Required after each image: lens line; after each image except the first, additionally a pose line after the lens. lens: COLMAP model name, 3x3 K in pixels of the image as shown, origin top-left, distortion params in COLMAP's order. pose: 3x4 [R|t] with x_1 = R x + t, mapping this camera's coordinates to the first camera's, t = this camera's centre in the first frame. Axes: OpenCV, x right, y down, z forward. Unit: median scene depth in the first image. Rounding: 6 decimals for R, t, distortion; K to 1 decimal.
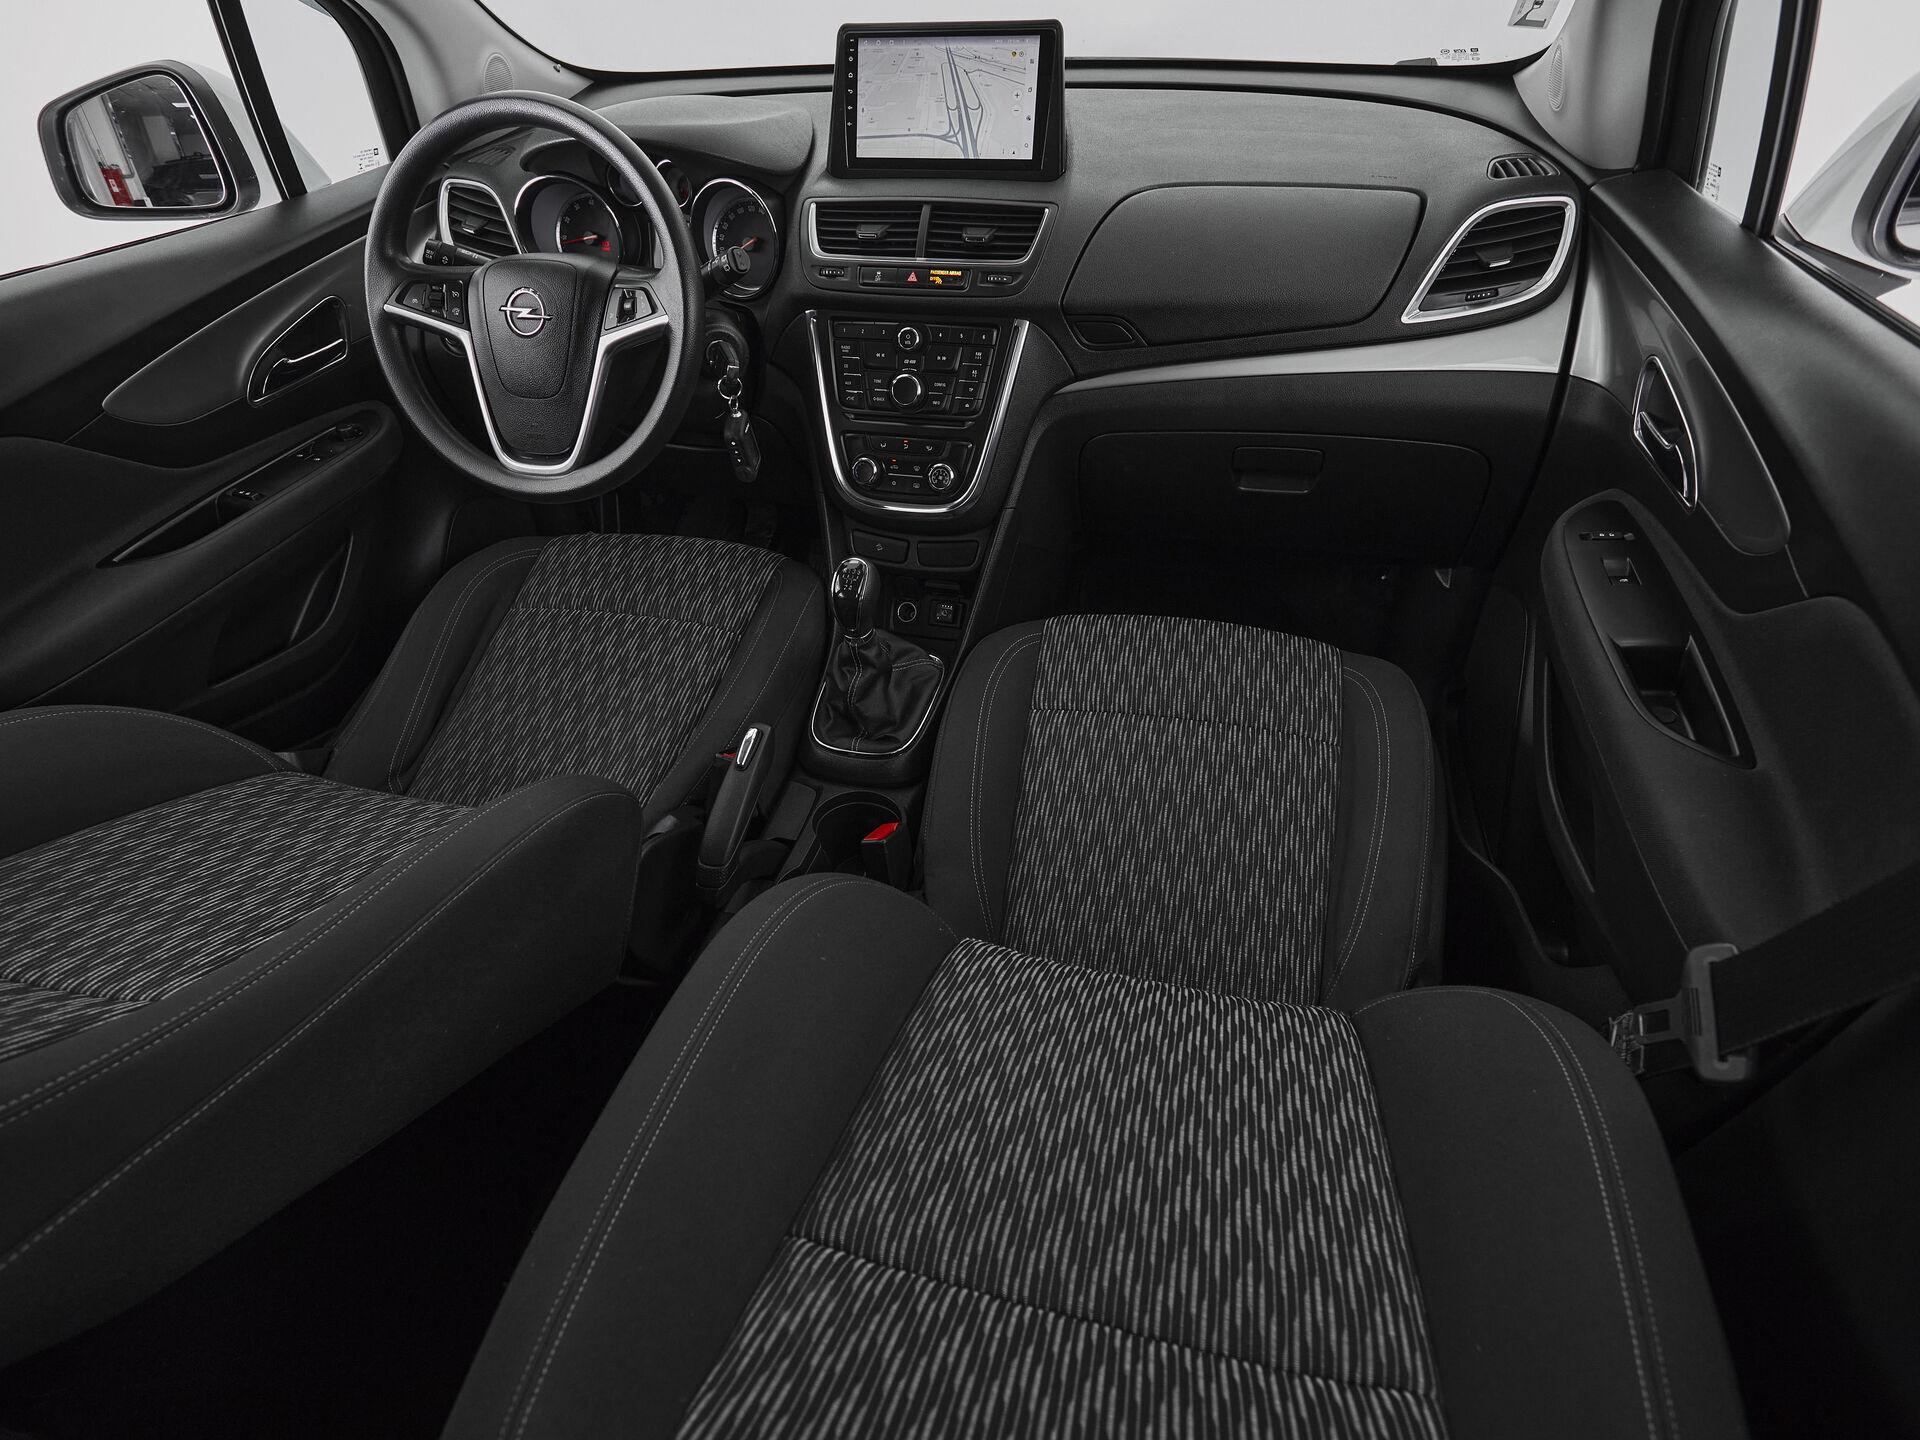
lens RADIAL K [[1059.3, 0, 952.0], [0, 1059.3, 722.2], [0, 0, 1]] dist [-0.000179, -0.002618]
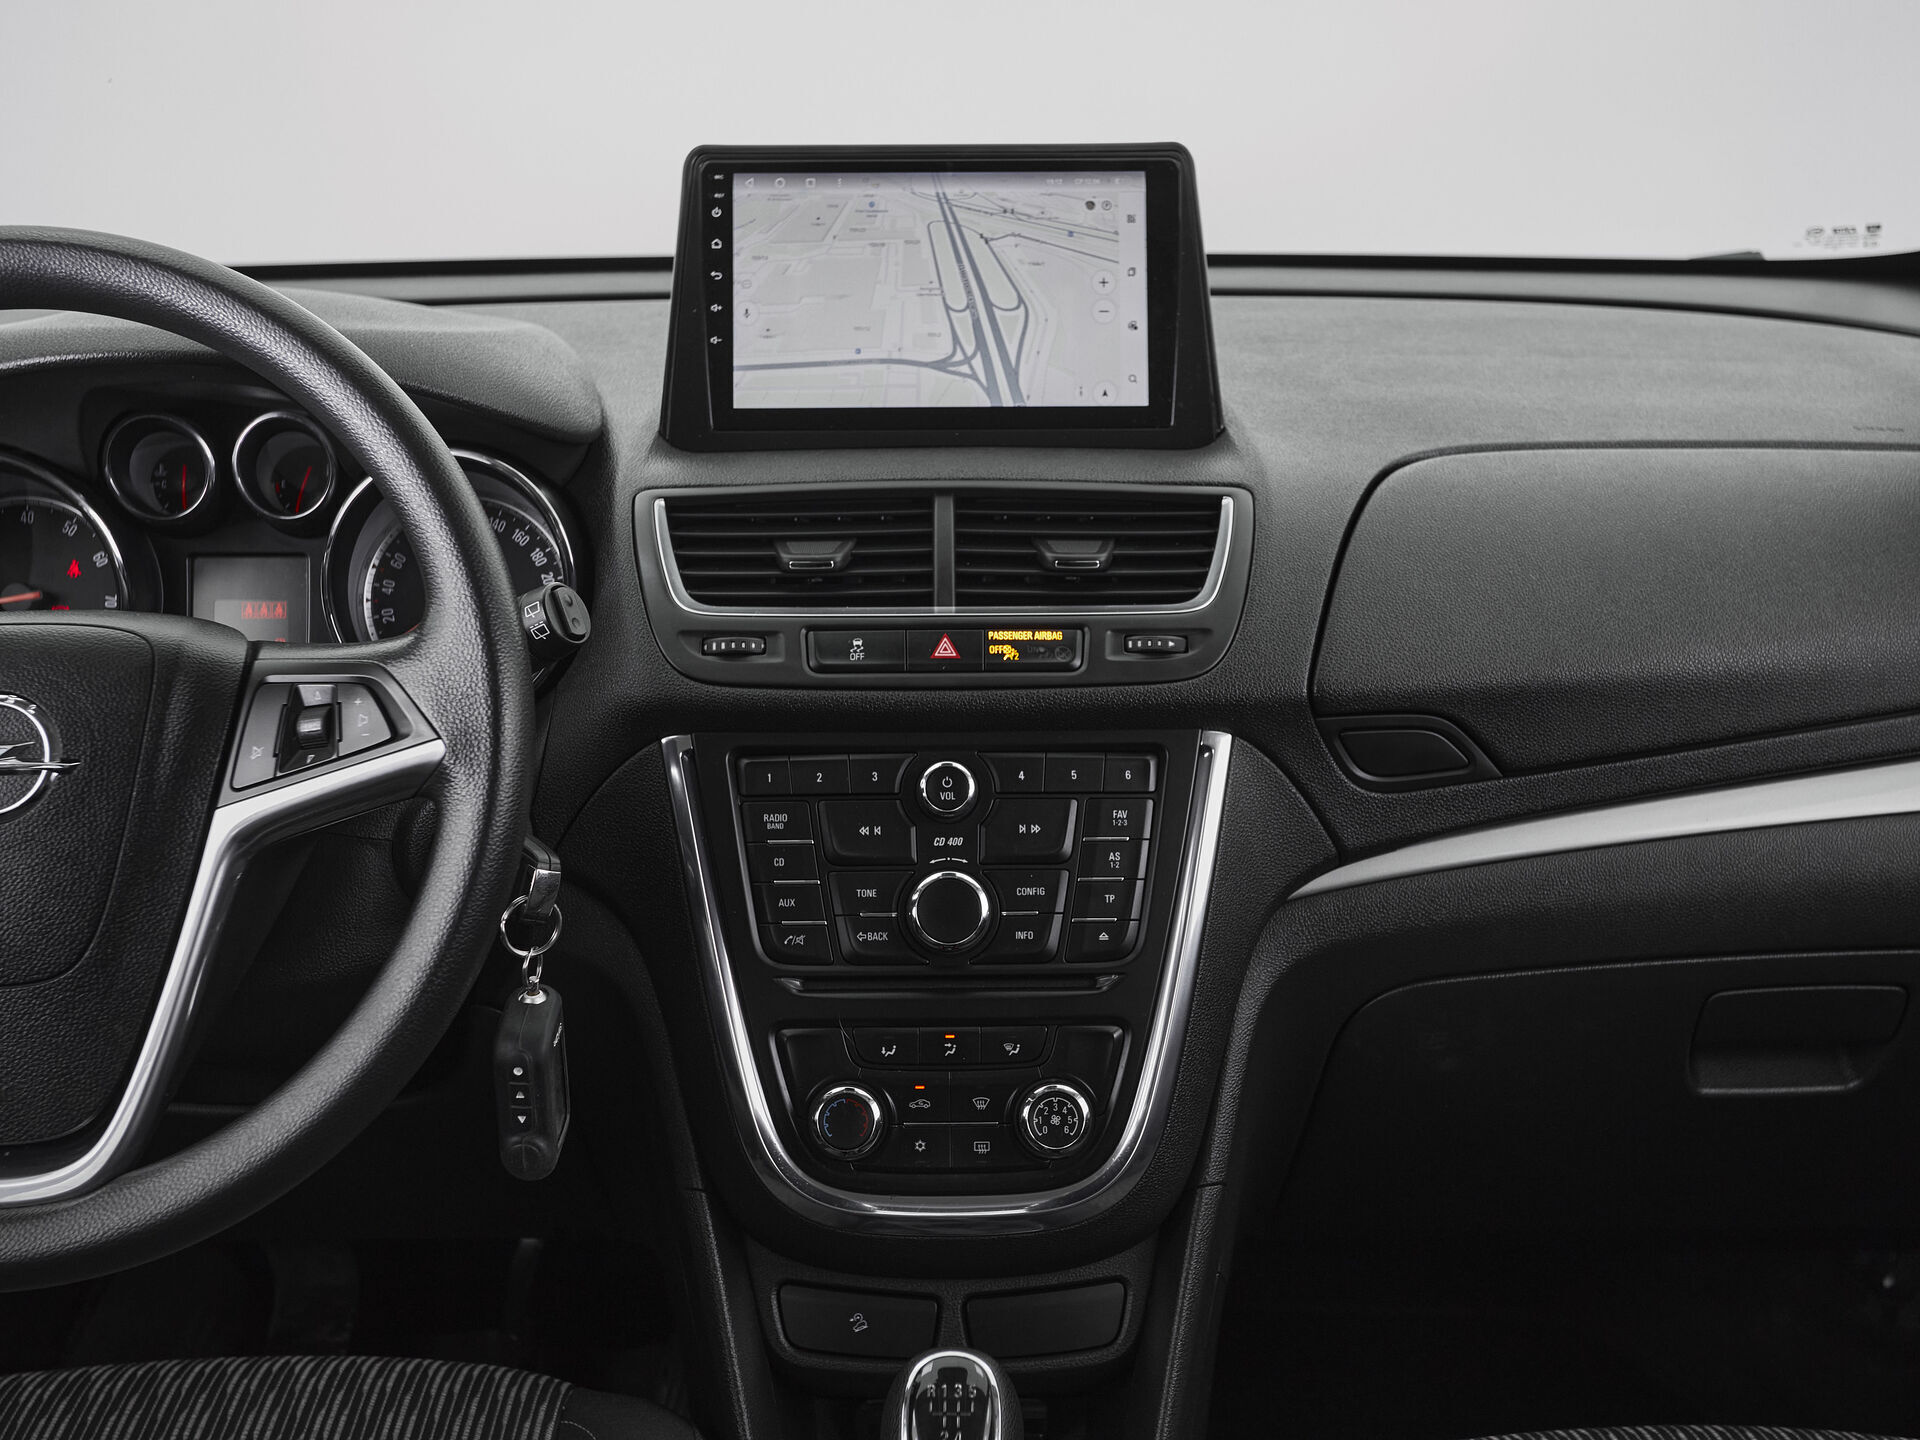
lens RADIAL K [[2349.7, 0, 954.4], [0, 2349.7, 714.5], [0, 0, 1]] dist [0.034968, 0.000000]
pose [[0.963138, -0.036833, 0.266475, -0.277798], [0.140667, 0.913320, -0.382178, -0.044406], [-0.229300, 0.405574, 0.884834, 0.194827]]
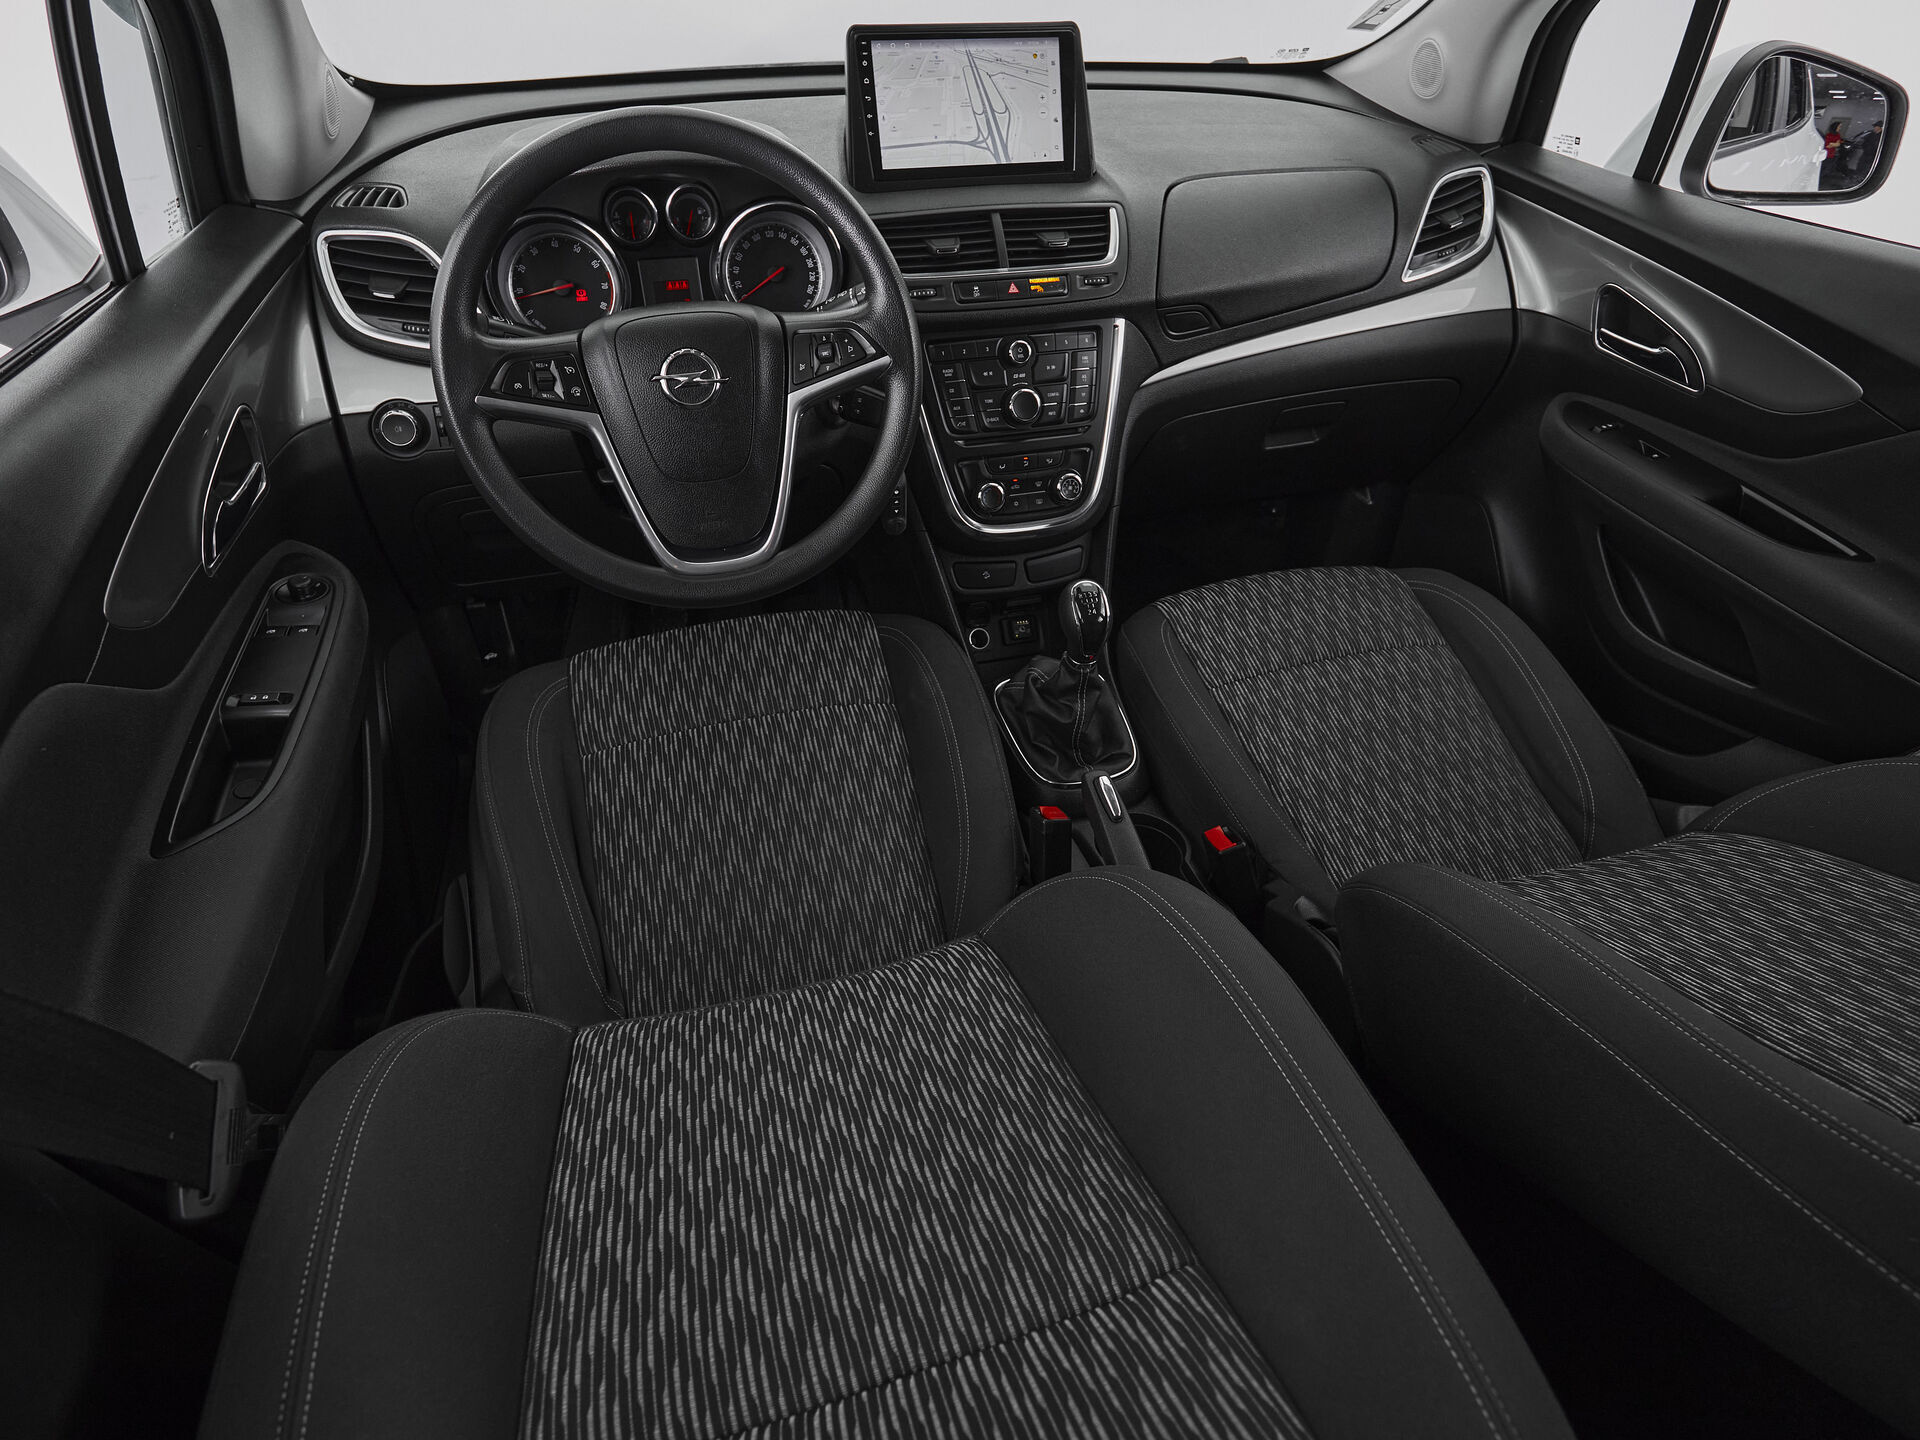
lens RADIAL K [[1059.3, 0, 962.2], [0, 1059.3, 722.9], [0, 0, 1]] dist [-0.000179, -0.002618]
pose [[0.853640, -0.283463, 0.436975, -0.602796], [0.285310, 0.956361, 0.063025, -0.116967], [-0.435771, 0.070873, 0.897263, 0.186306]]
